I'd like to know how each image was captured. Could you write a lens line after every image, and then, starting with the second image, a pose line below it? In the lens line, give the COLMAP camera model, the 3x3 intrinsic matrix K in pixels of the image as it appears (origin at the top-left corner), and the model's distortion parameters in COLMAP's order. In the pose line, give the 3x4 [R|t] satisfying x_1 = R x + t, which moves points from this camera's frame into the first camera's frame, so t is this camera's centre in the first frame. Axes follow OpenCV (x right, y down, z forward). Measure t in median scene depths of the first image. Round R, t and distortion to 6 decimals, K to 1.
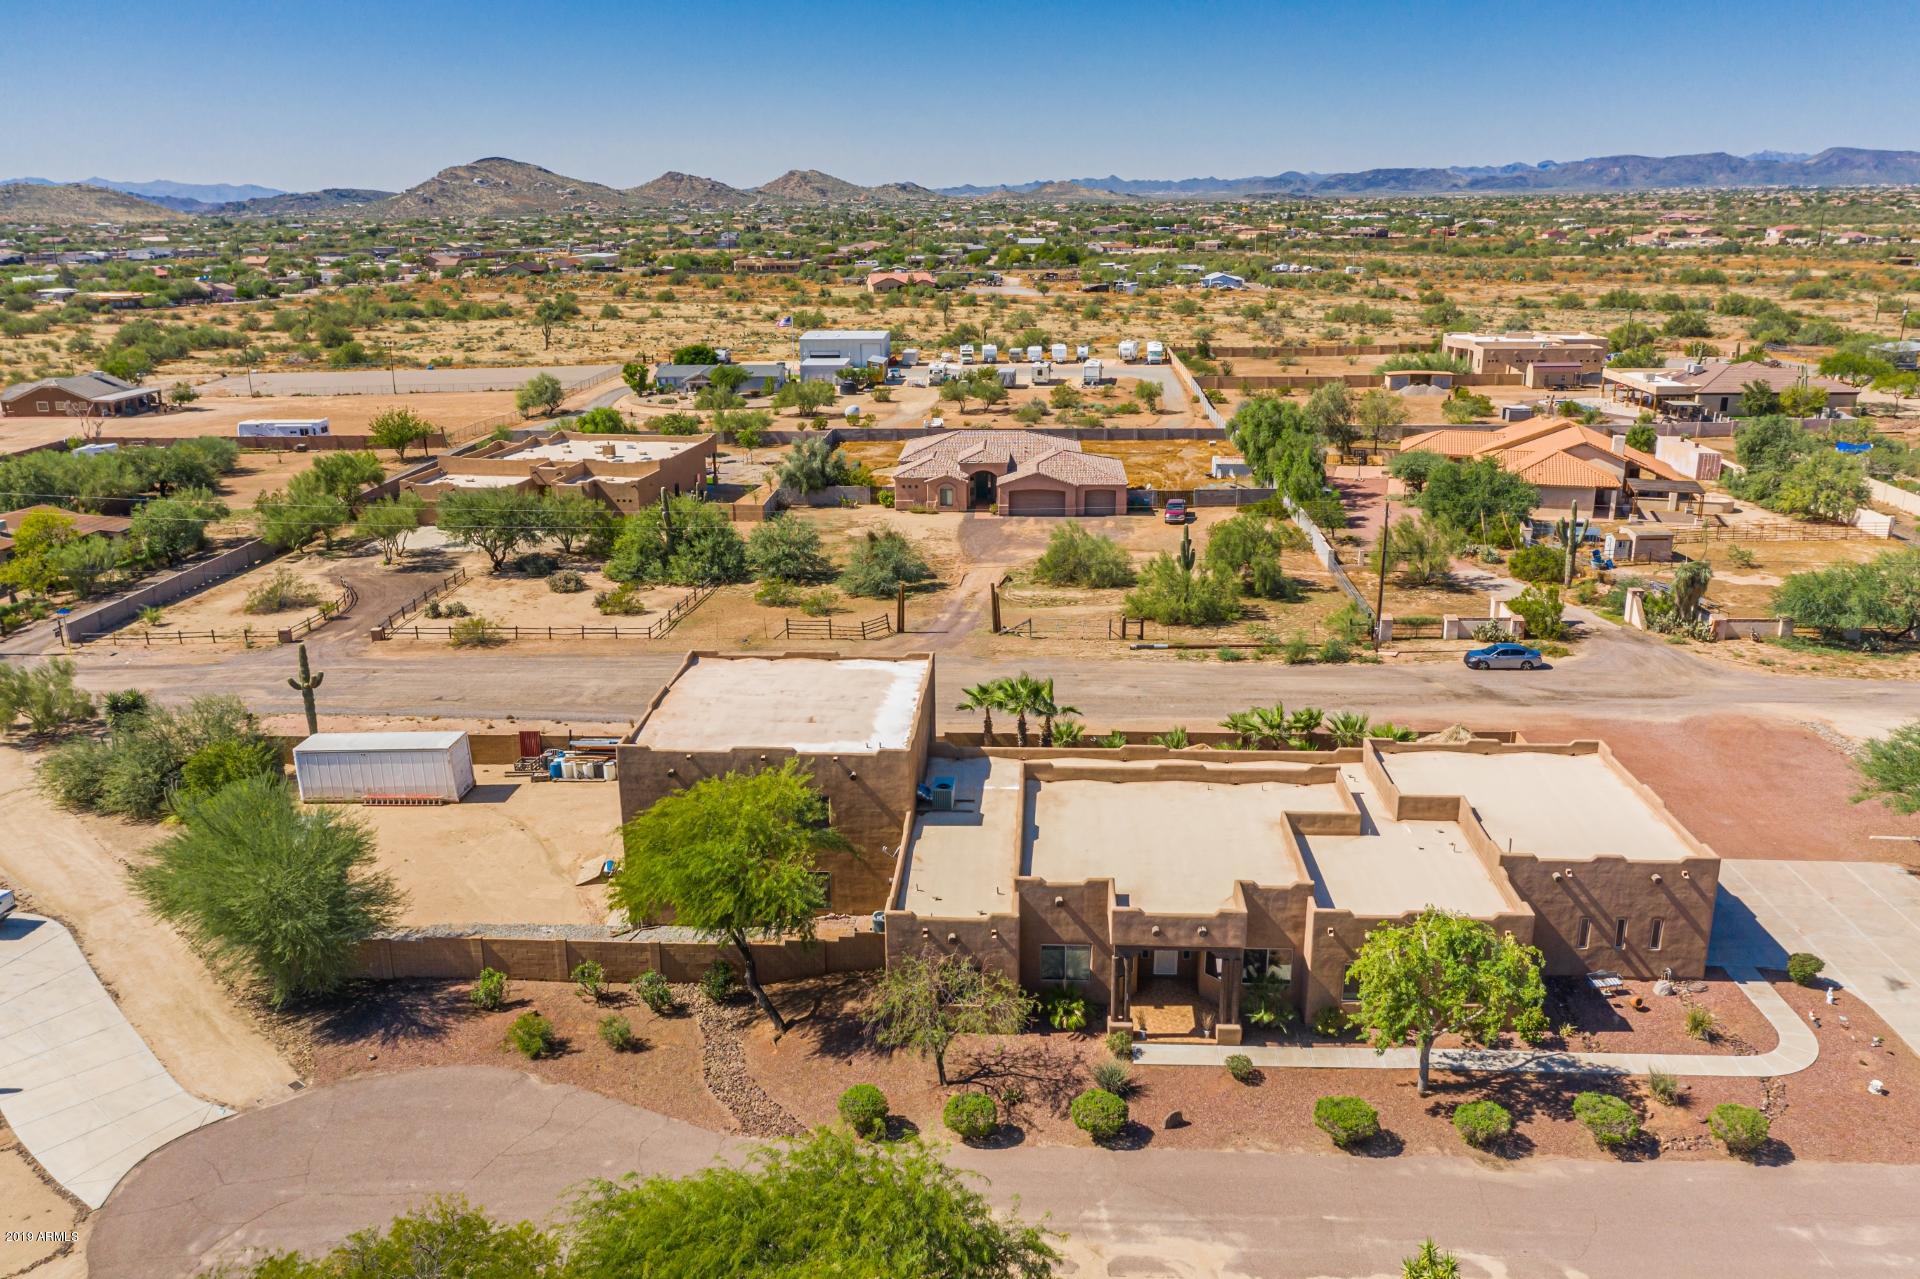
lens RADIAL K [[1497.5, 0, 960.0], [0, 1497.5, 639.5], [0, 0, 1]] dist [0.000897, 0.006581]
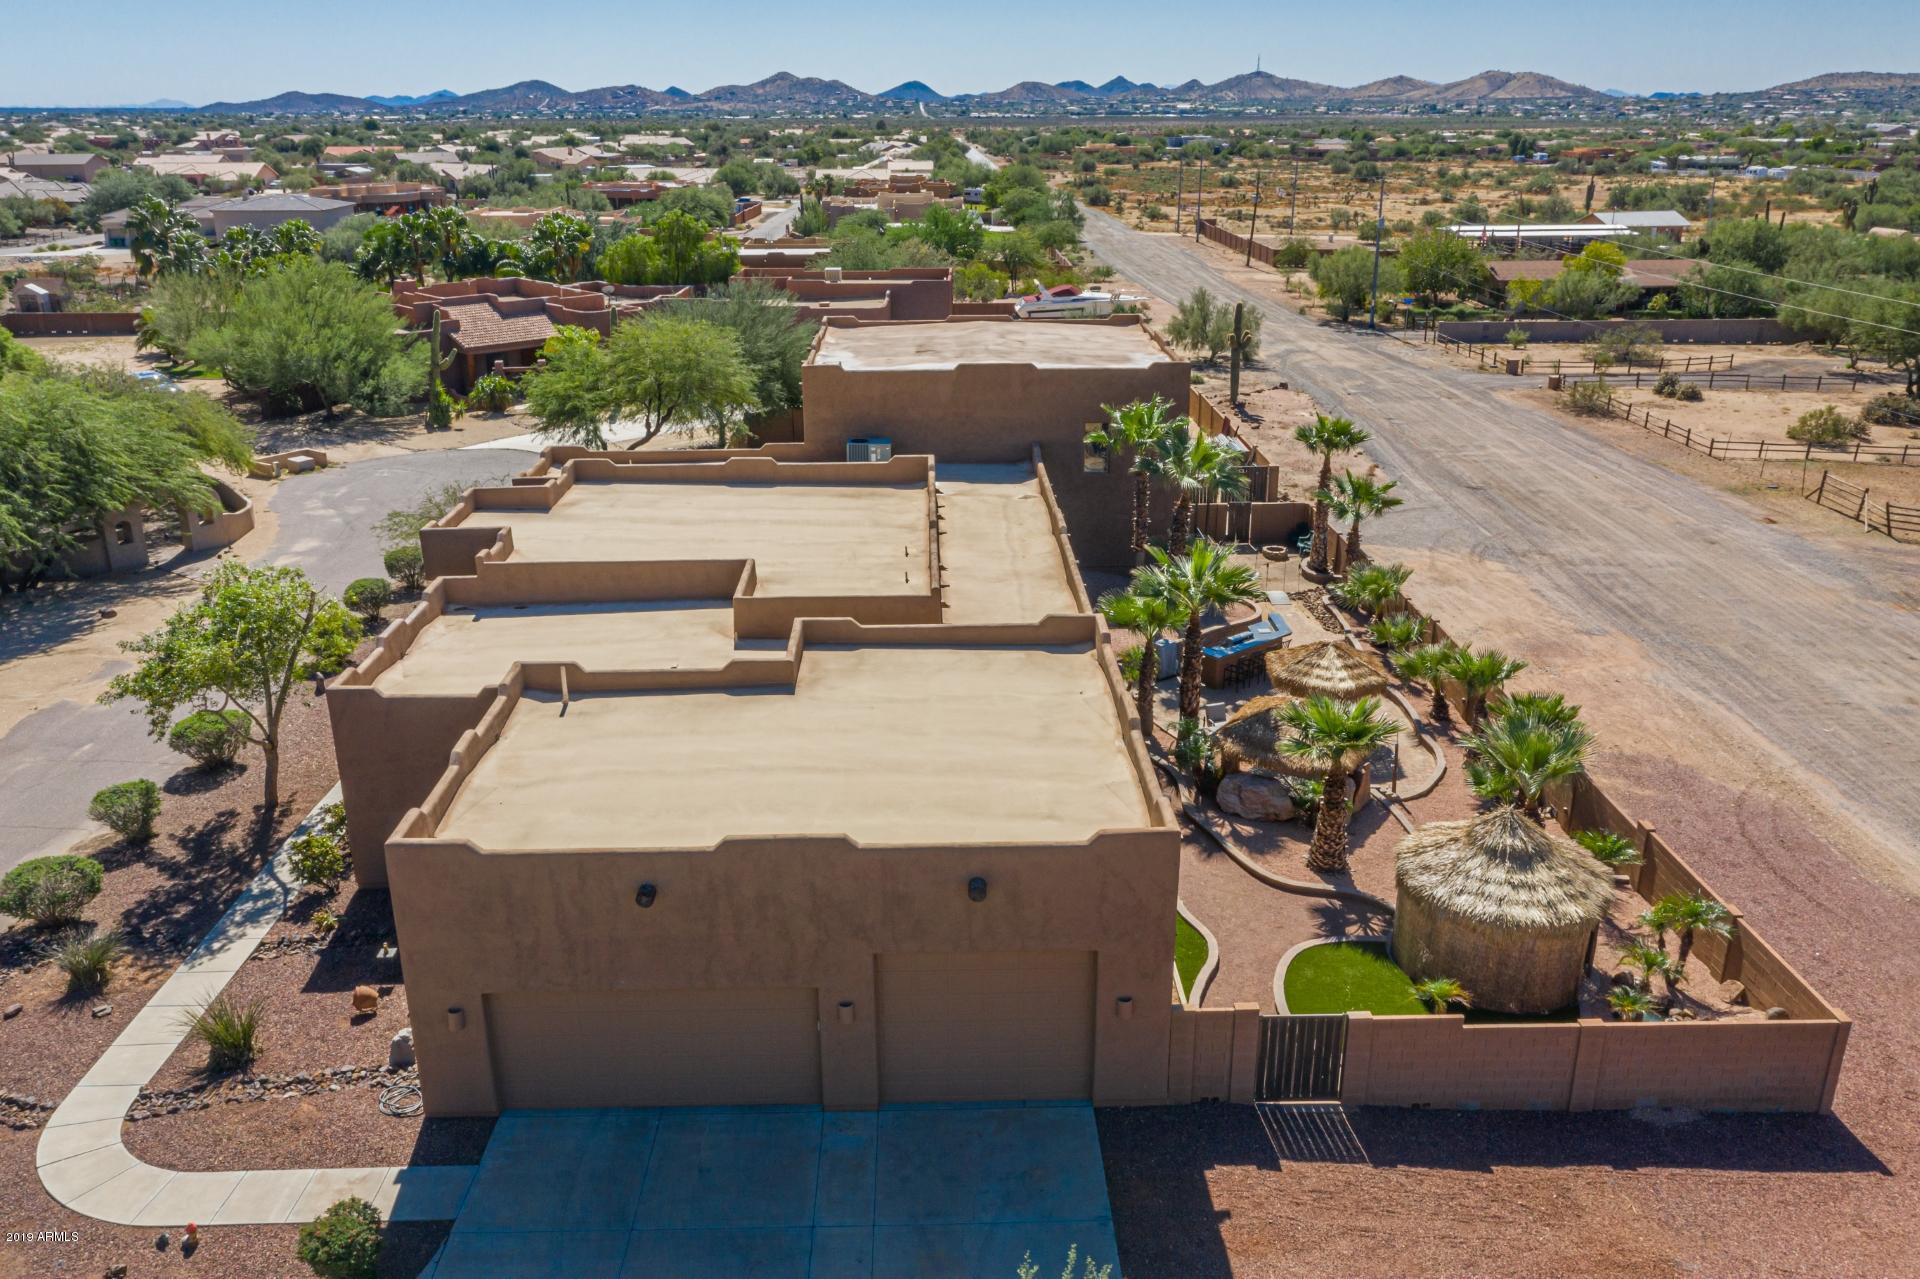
lens RADIAL K [[1497.5, 0, 960.0], [0, 1497.5, 639.5], [0, 0, 1]] dist [0.000897, 0.006581]
pose [[0.064956, 0.344030, -0.936709, 0.668704], [-0.277654, 0.907855, 0.314179, -0.063867], [0.958483, 0.239673, 0.154492, 0.804901]]
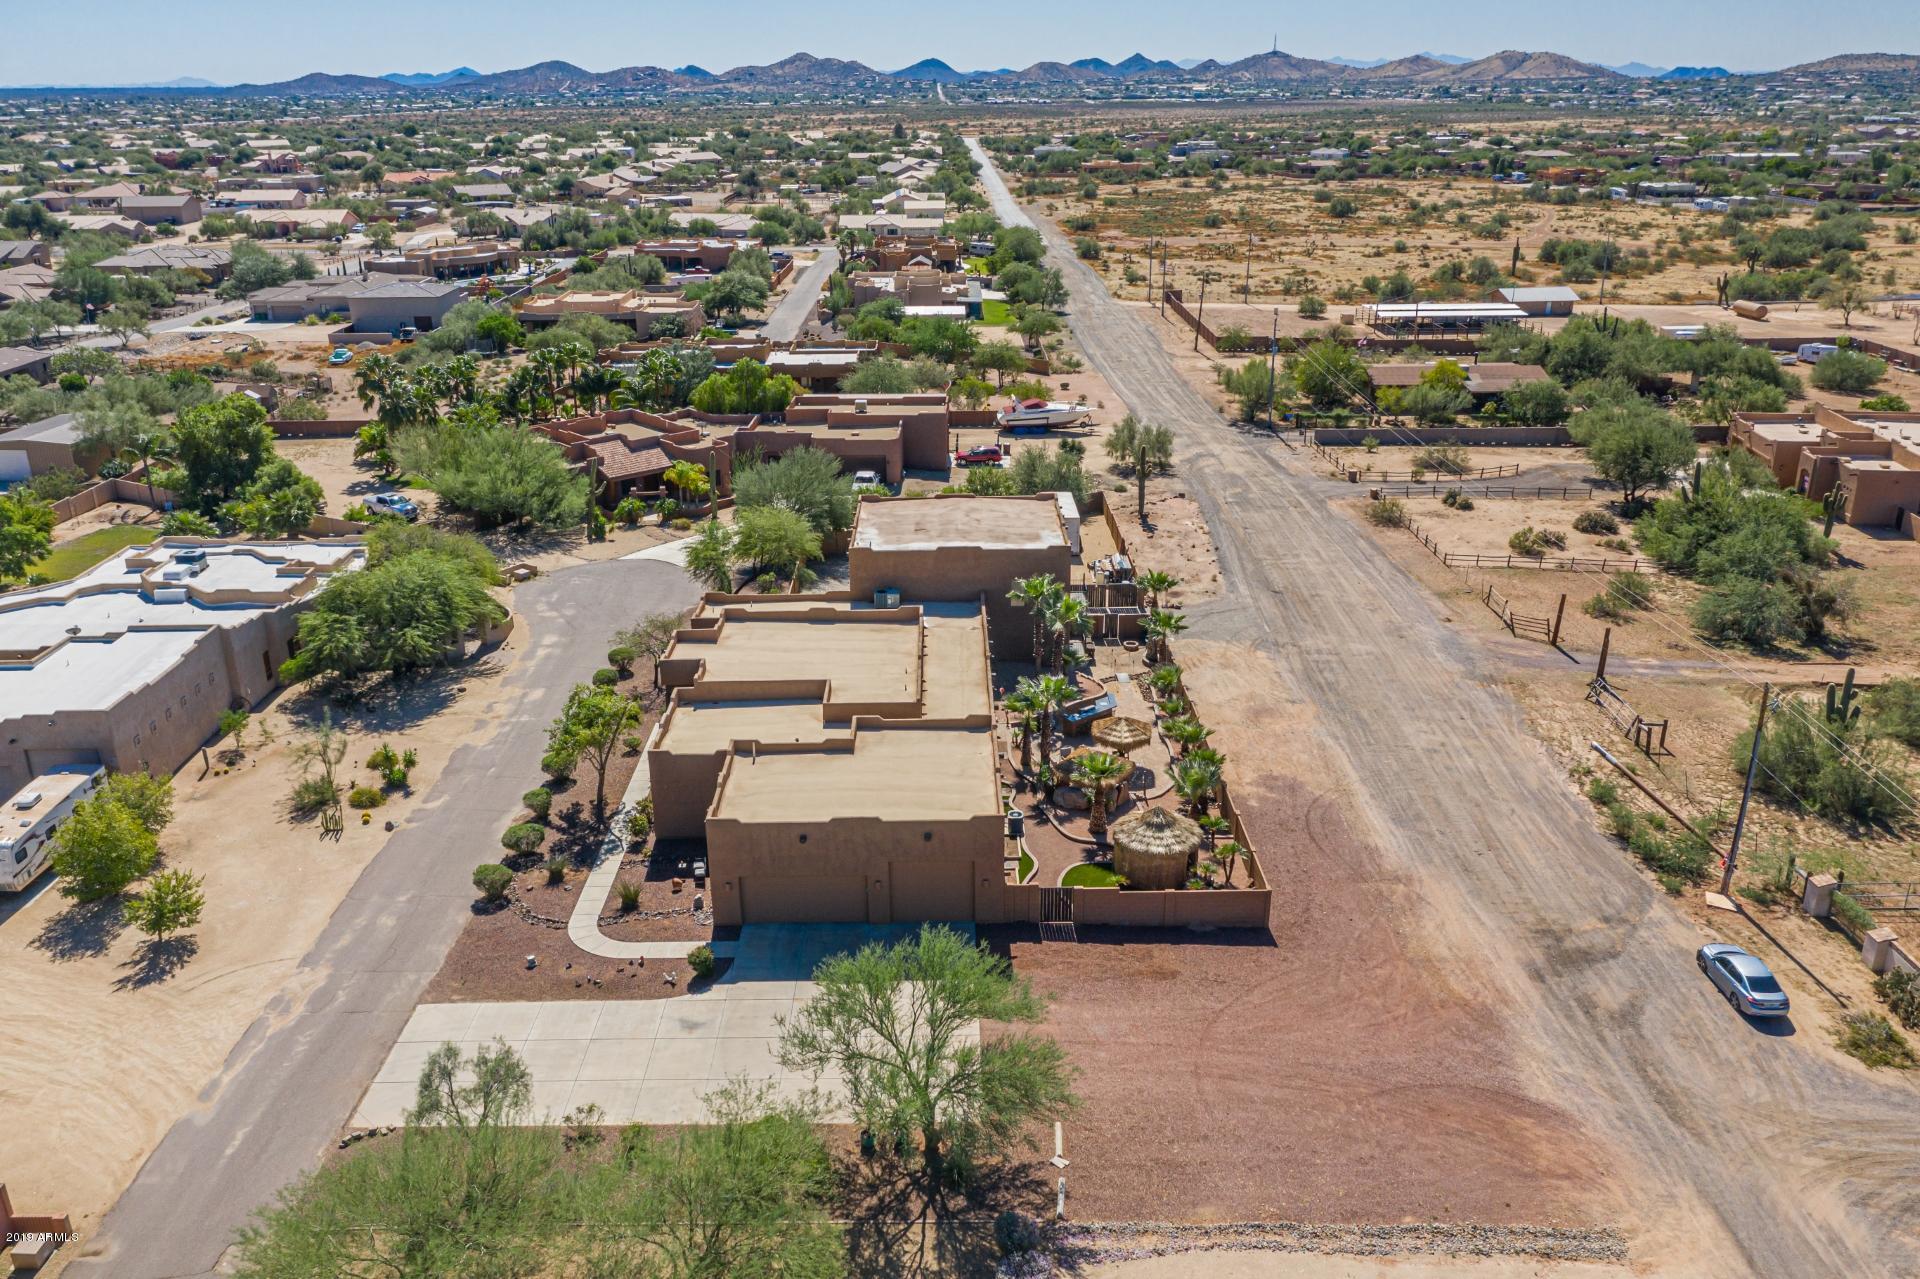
lens RADIAL K [[1497.5, 0, 960.0], [0, 1497.5, 639.5], [0, 0, 1]] dist [0.000897, 0.006581]
pose [[0.053352, 0.359734, -0.931528, 1.133069], [-0.275333, 0.901995, 0.332559, -0.301268], [0.959867, 0.238738, 0.147170, 0.737501]]
